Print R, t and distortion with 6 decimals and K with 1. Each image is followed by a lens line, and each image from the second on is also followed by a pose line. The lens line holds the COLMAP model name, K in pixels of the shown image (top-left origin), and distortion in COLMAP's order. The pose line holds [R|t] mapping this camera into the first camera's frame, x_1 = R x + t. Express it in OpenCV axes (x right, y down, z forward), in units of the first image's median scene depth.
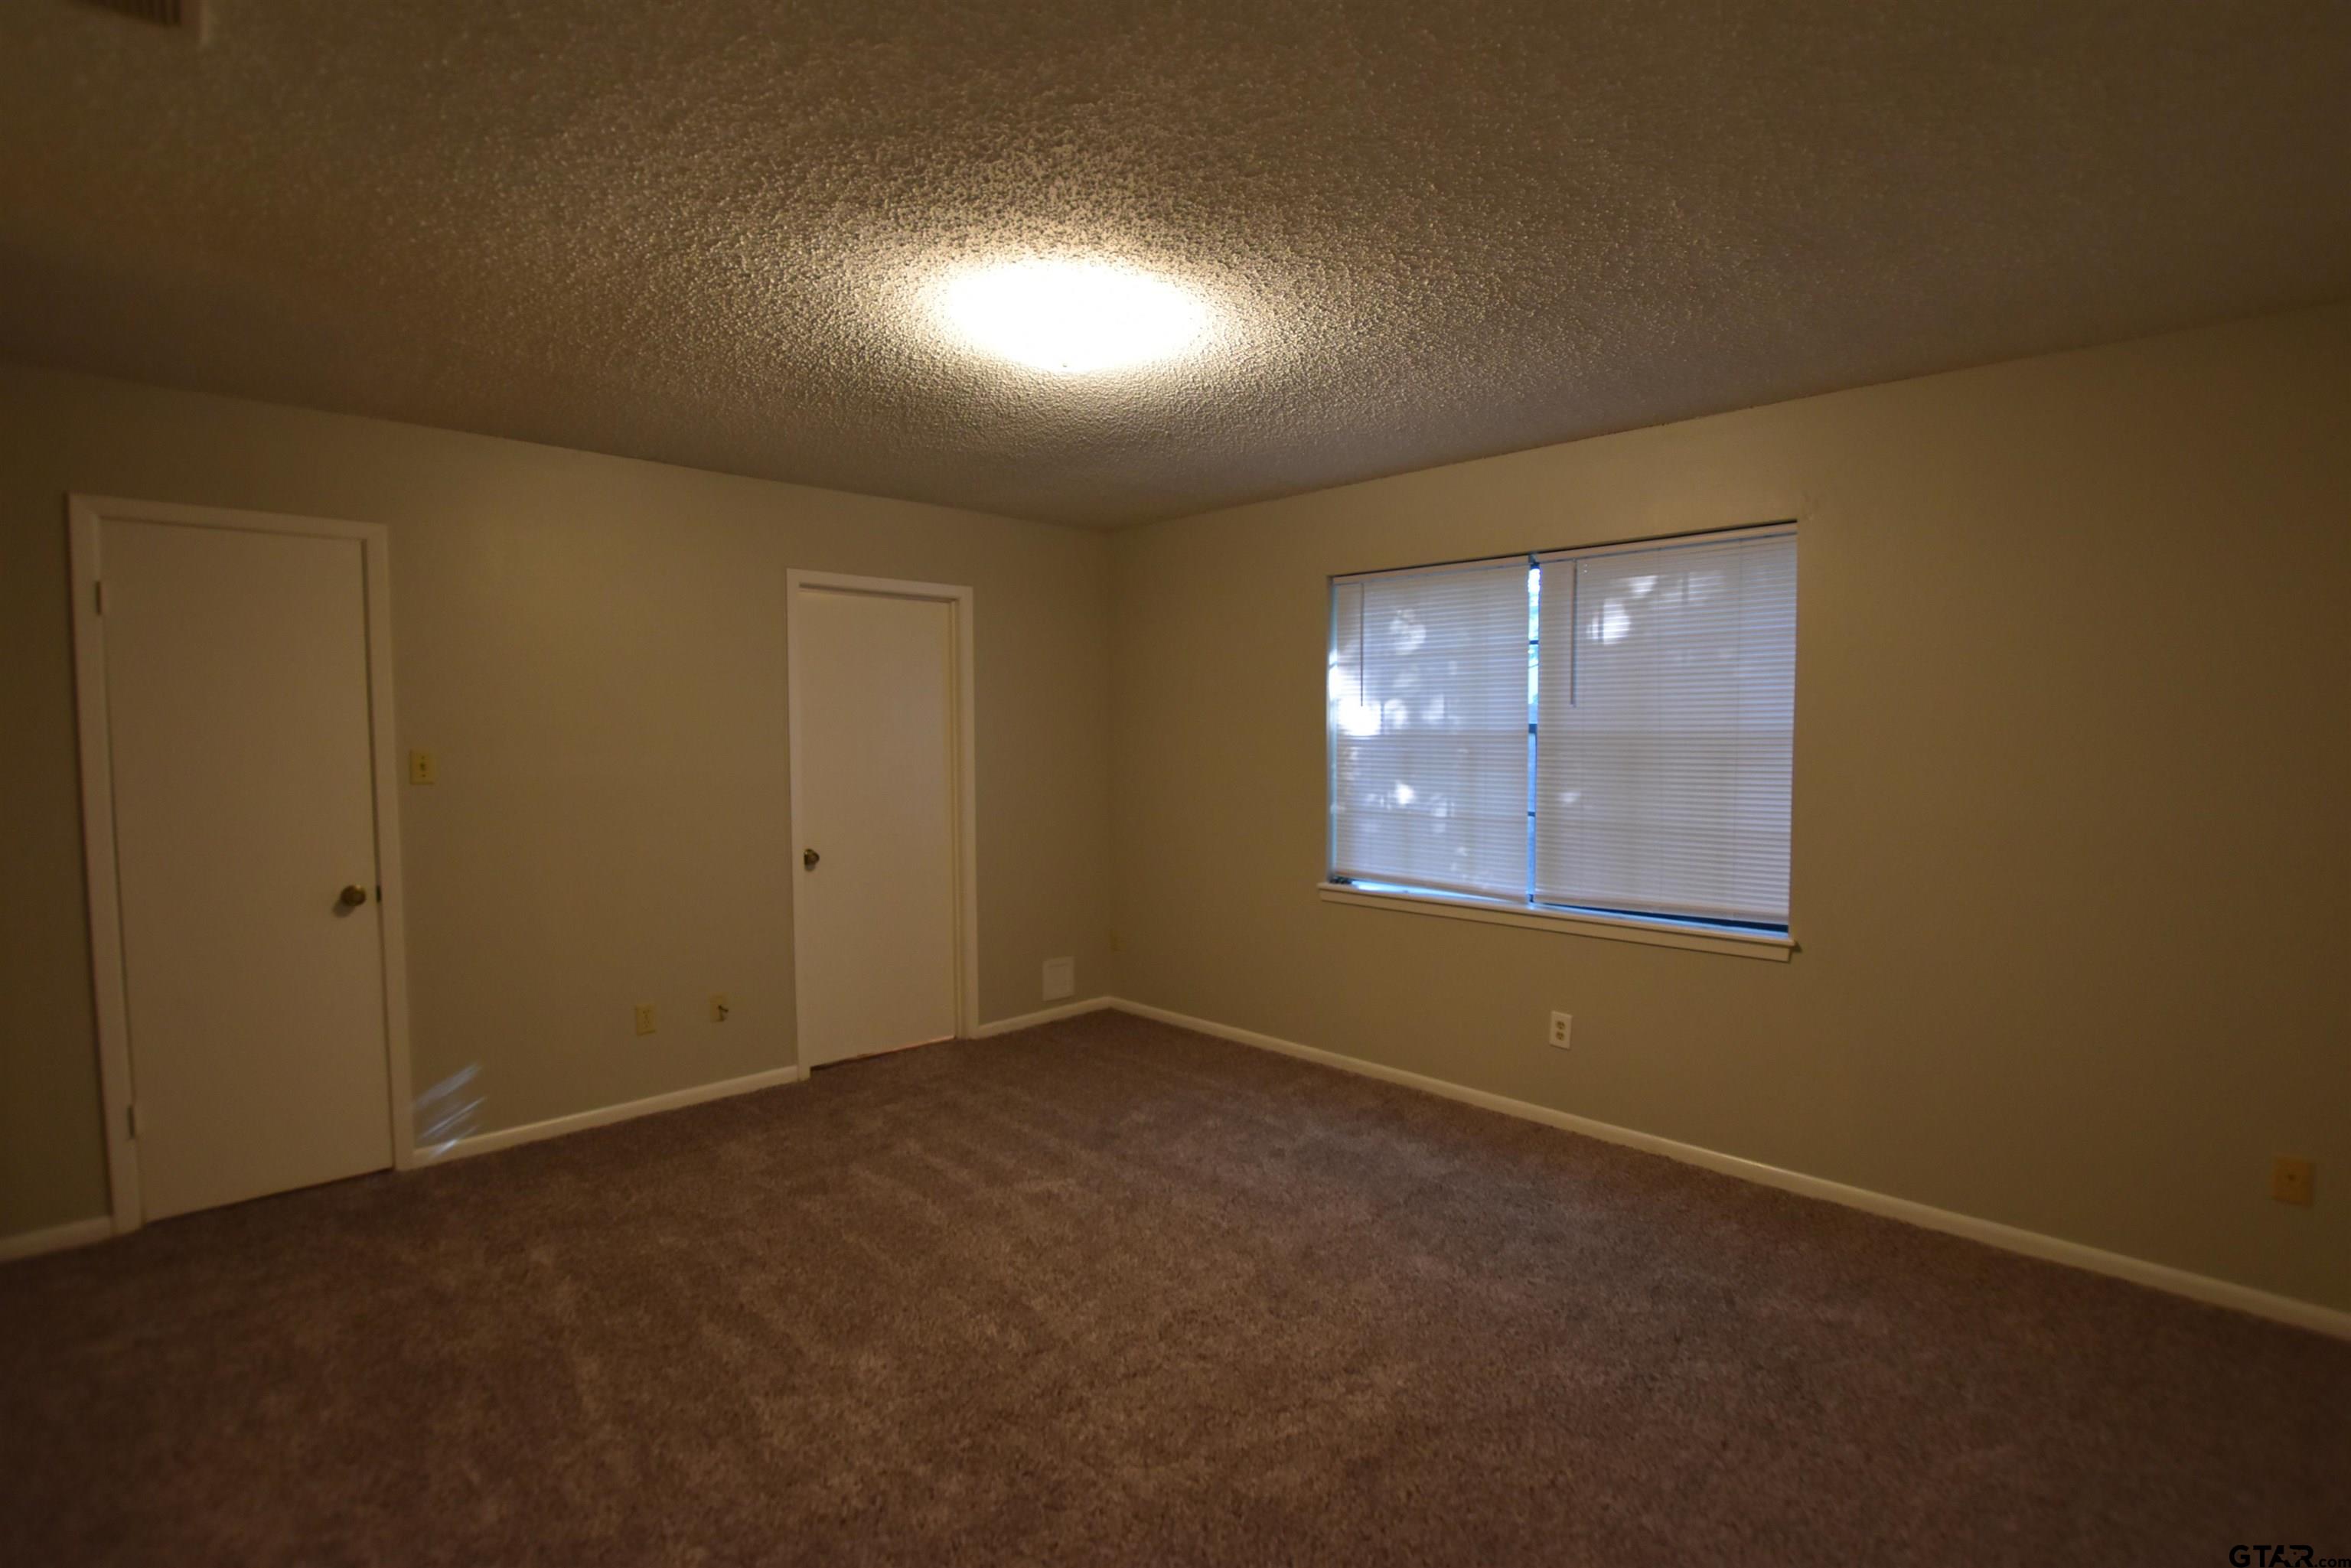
lens RADIAL K [[1108.7, 0, 1175.5], [0, 1108.7, 784.0], [0, 0, 1]] dist [-0.002825, 0.000123]
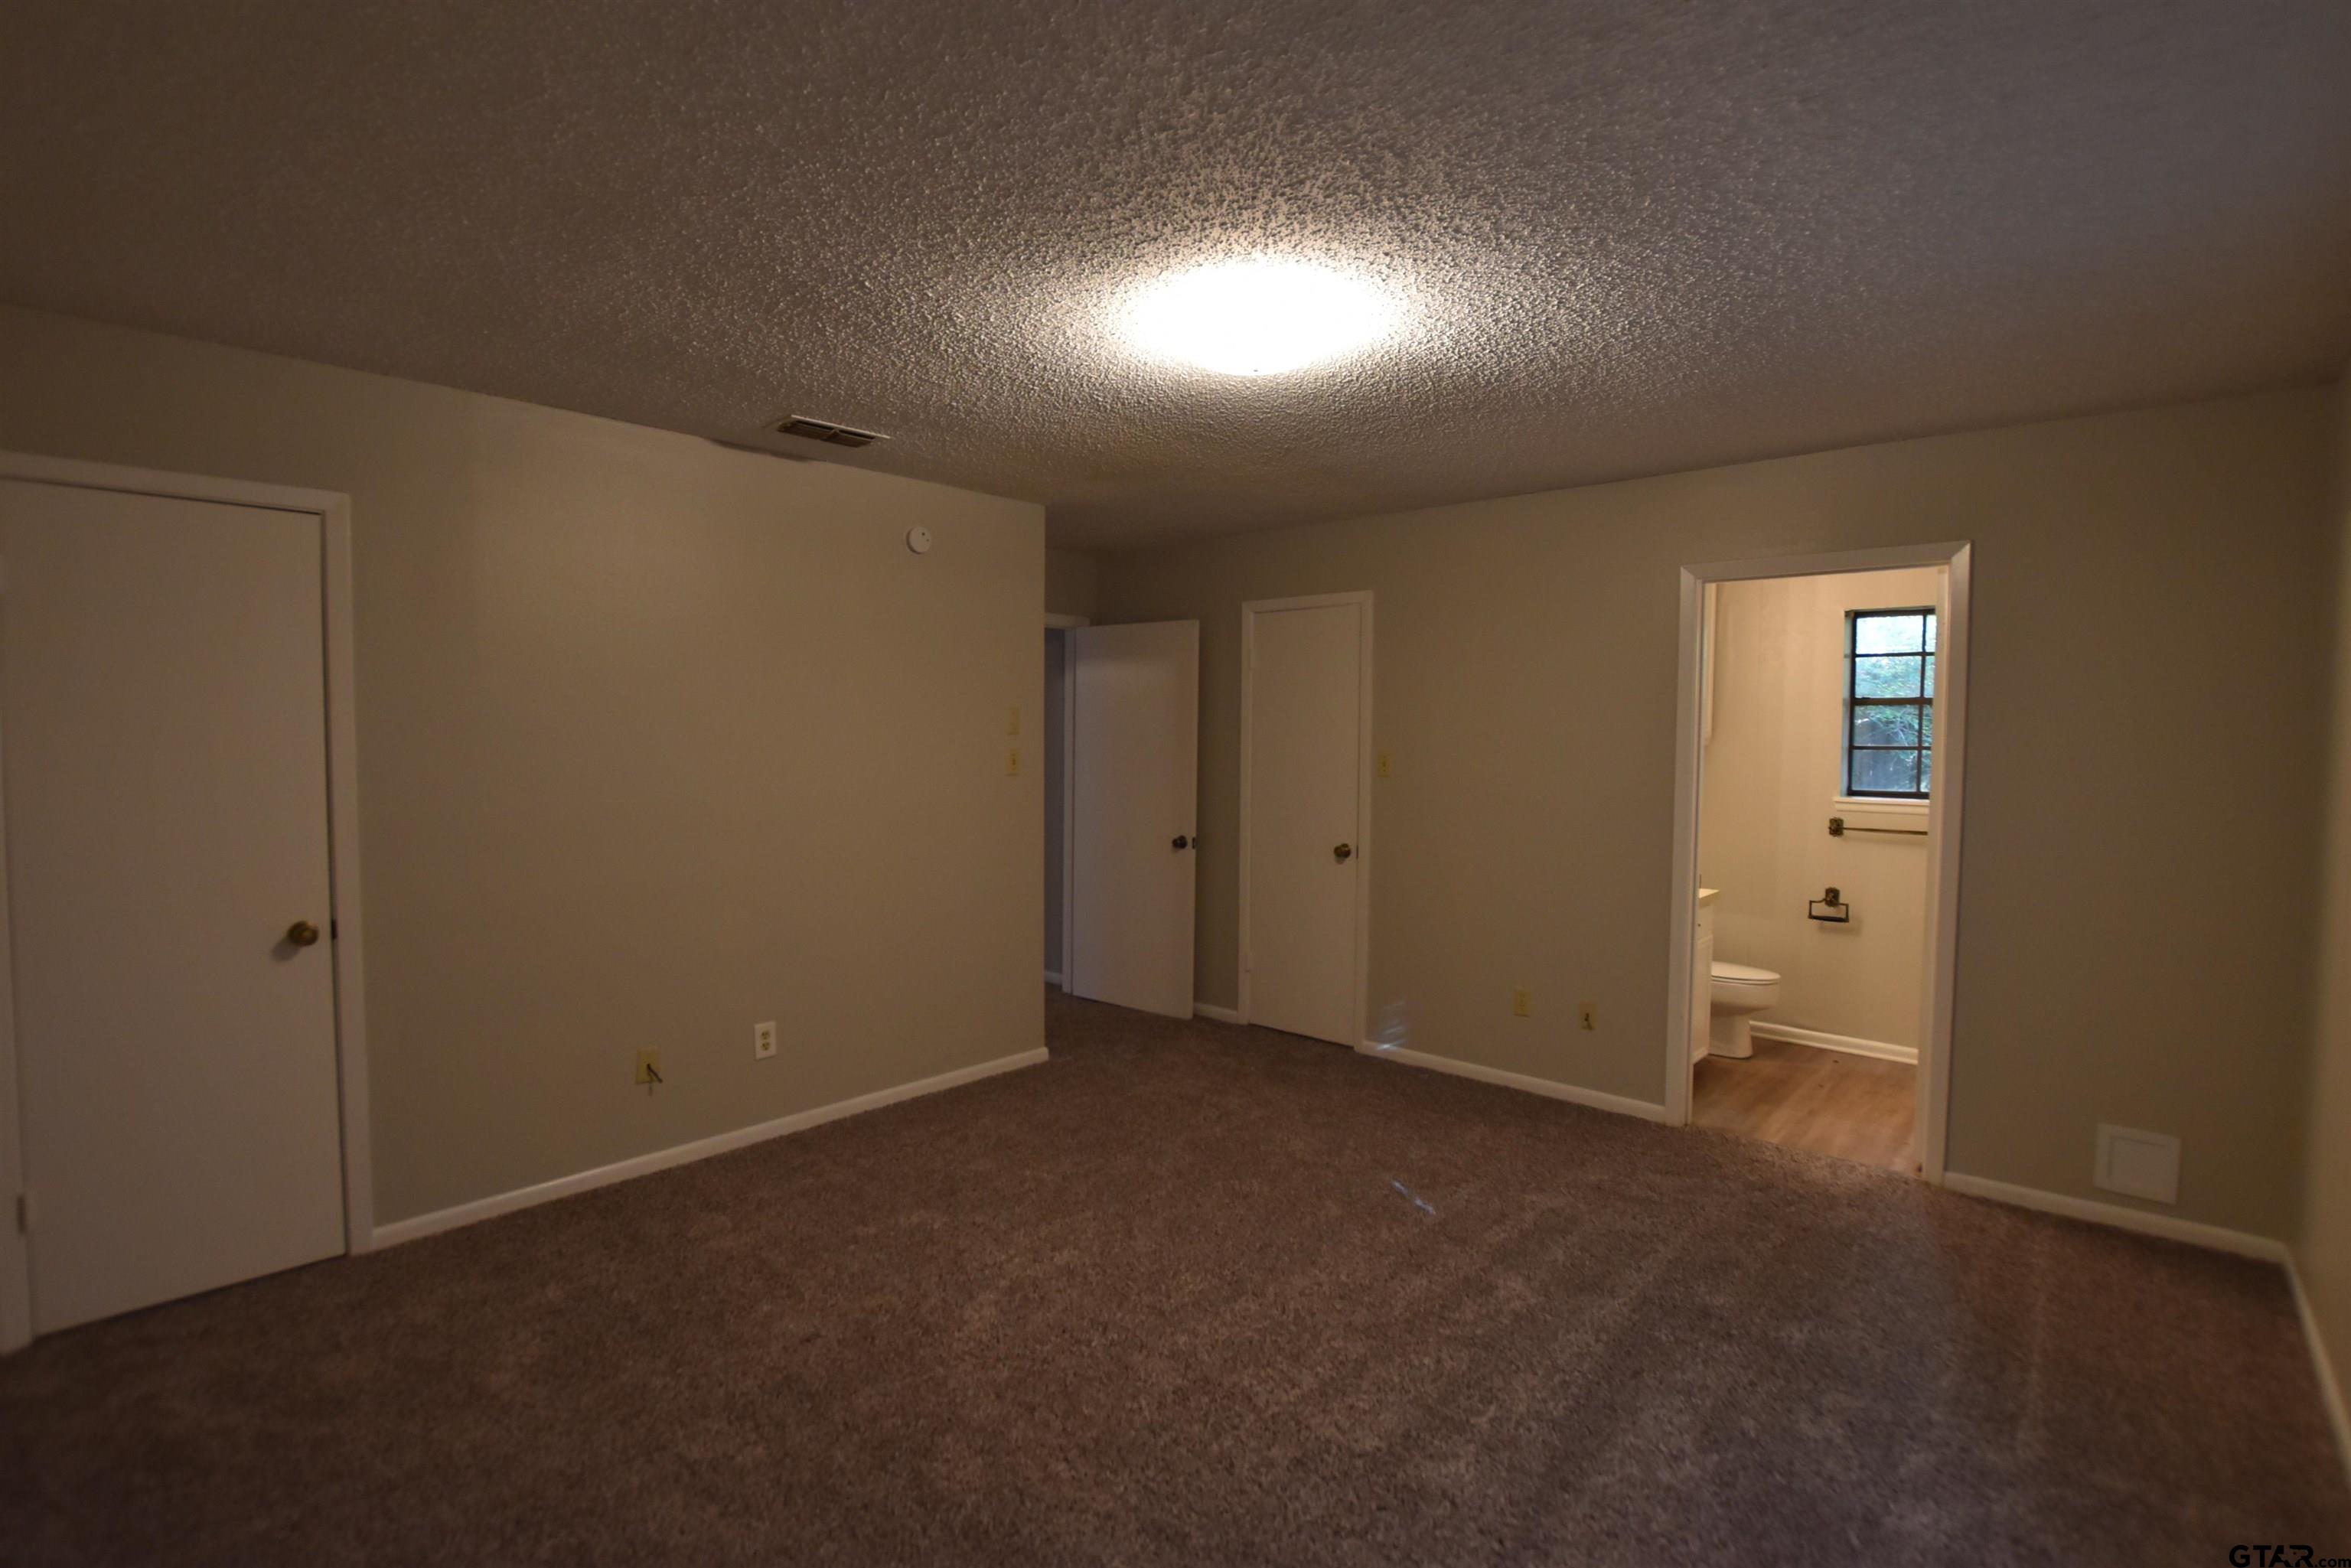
lens RADIAL K [[1108.7, 0, 1175.5], [0, 1108.7, 784.0], [0, 0, 1]] dist [-0.002825, 0.000123]
pose [[0.083567, 0.056426, -0.994903, 0.667530], [-0.055455, 0.997112, 0.051893, -0.048874], [0.994958, 0.050836, 0.086455, 0.640281]]
